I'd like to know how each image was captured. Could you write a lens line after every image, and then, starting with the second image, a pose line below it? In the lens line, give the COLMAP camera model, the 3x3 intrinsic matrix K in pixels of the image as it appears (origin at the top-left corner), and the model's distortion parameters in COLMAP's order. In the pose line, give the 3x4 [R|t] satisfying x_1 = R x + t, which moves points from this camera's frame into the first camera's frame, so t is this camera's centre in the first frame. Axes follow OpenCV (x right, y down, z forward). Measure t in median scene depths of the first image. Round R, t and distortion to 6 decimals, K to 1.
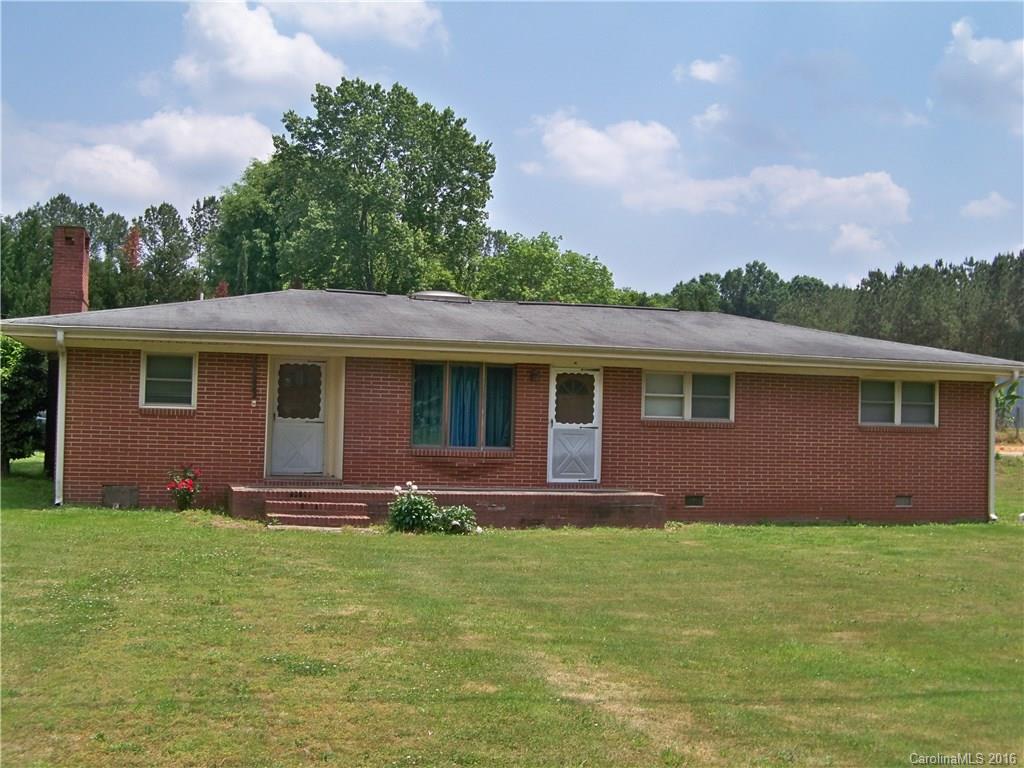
lens RADIAL K [[1259.1, 0, 511.5], [0, 1259.1, 389.2], [0, 0, 1]] dist [-0.115530, 0.000000]
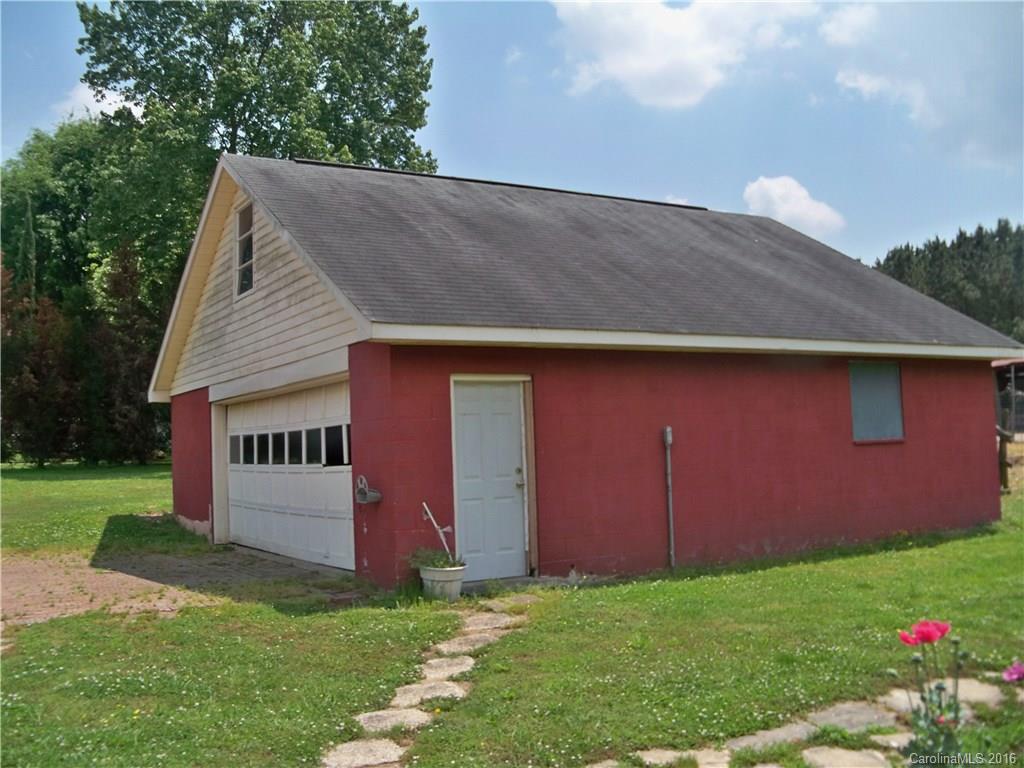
lens RADIAL K [[1046.7, 0, 513.2], [0, 1046.7, 384.3], [0, 0, 1]] dist [-0.148150, 0.000000]
pose [[0.968711, -0.049563, 0.243194, -0.297684], [0.059126, 0.997732, -0.032178, 0.008754], [-0.241048, 0.045550, 0.969444, 1.286583]]
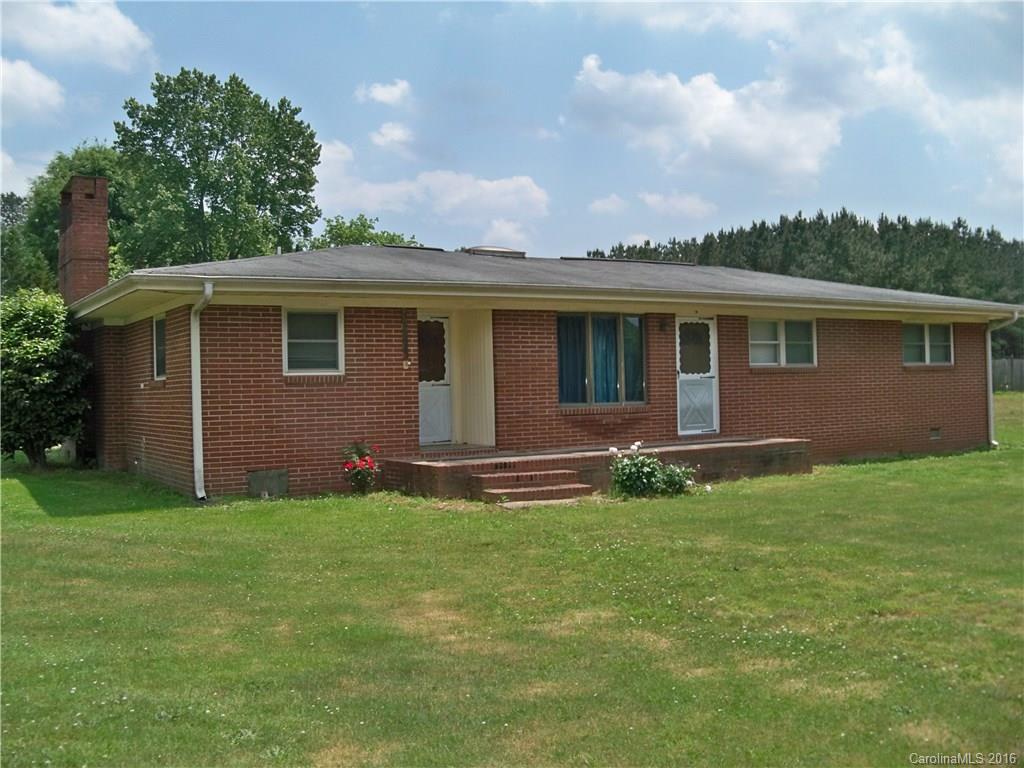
lens RADIAL K [[1046.7, 0, 510.8], [0, 1046.7, 381.5], [0, 0, 1]] dist [-0.148150, 0.000000]
pose [[0.958677, -0.046372, 0.280692, -0.312078], [0.040670, 0.998832, 0.026105, 0.006197], [-0.281574, -0.013611, 0.959443, 0.258413]]
